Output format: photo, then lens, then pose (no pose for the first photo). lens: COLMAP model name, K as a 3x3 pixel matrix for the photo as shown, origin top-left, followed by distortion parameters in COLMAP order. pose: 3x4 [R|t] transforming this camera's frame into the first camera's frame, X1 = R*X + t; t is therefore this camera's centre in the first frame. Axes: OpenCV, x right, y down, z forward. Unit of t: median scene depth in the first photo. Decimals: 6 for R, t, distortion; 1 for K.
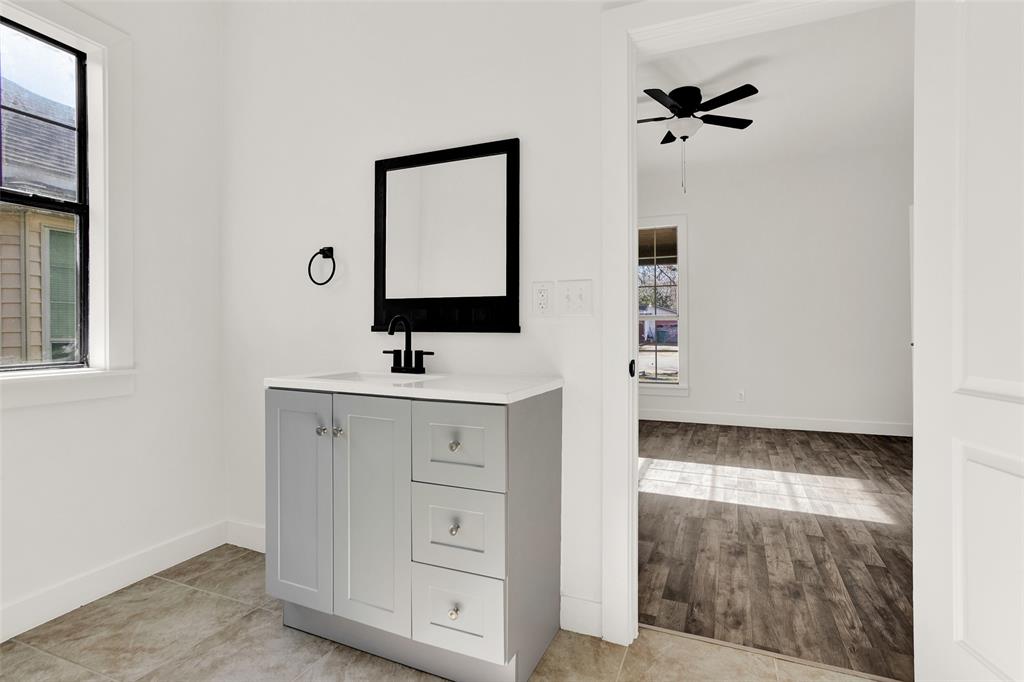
lens RADIAL K [[513.4, 0, 505.3], [0, 513.4, 333.3], [0, 0, 1]] dist [-0.013873, 0.020323]
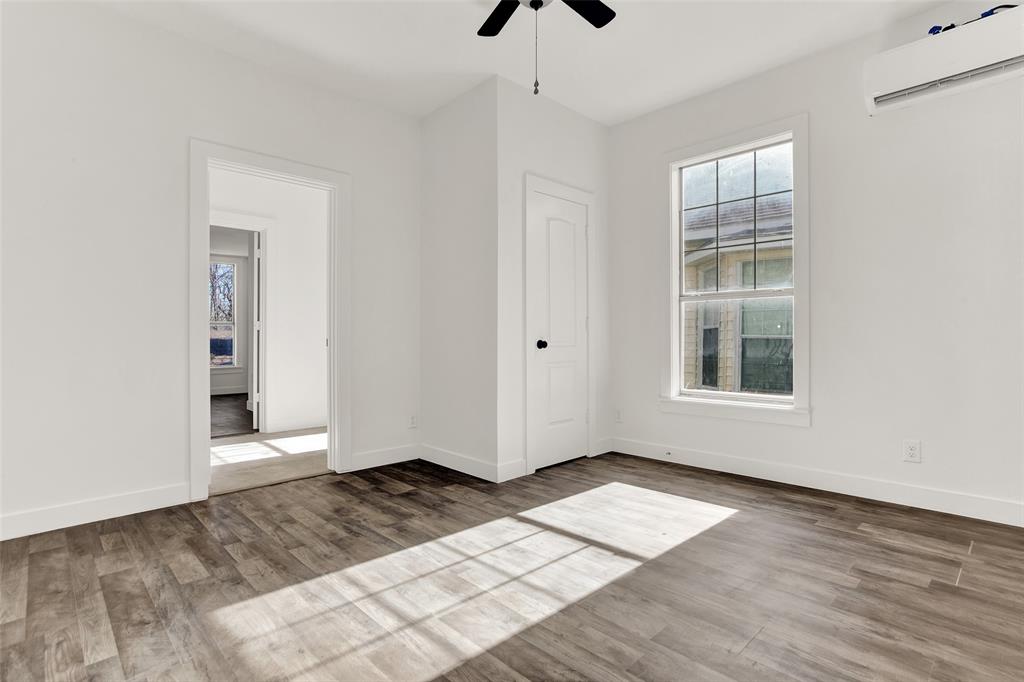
lens RADIAL K [[513.4, 0, 505.3], [0, 513.4, 333.3], [0, 0, 1]] dist [-0.013873, 0.020323]
pose [[-0.404223, -0.003465, -0.914654, 0.981700], [-0.002956, 0.999993, -0.002482, 0.019903], [0.914656, 0.001700, -0.404230, 1.304616]]
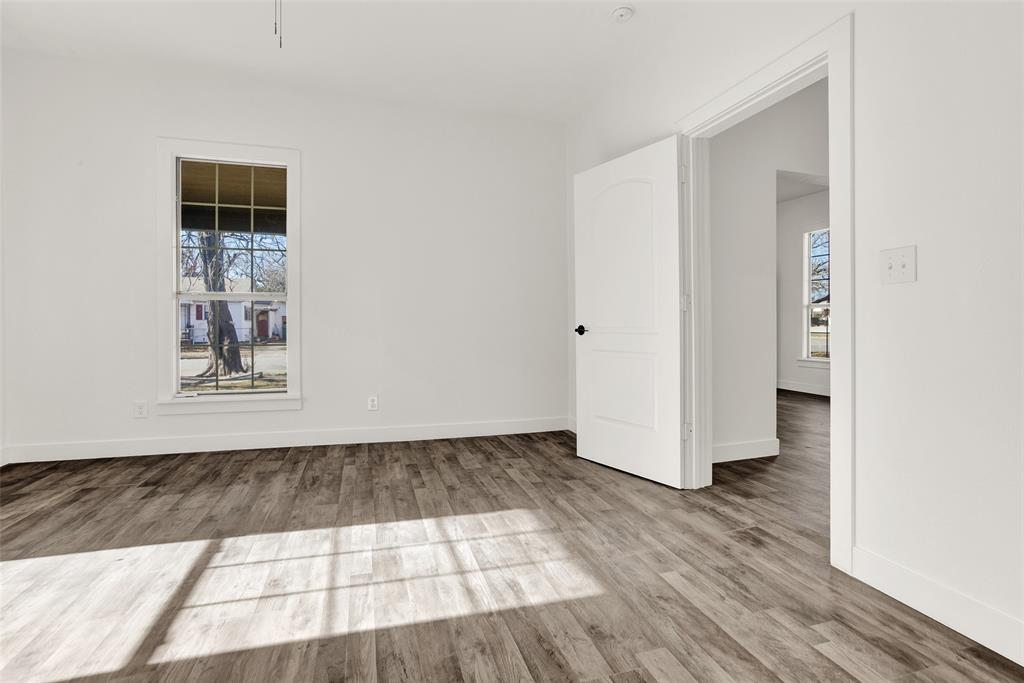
lens RADIAL K [[513.4, 0, 505.3], [0, 513.4, 333.8], [0, 0, 1]] dist [-0.013873, 0.020323]
pose [[0.768408, -0.003021, 0.639953, 0.207301], [0.002286, 0.999995, 0.001977, 0.034386], [-0.639957, -0.000056, 0.768411, 0.479295]]
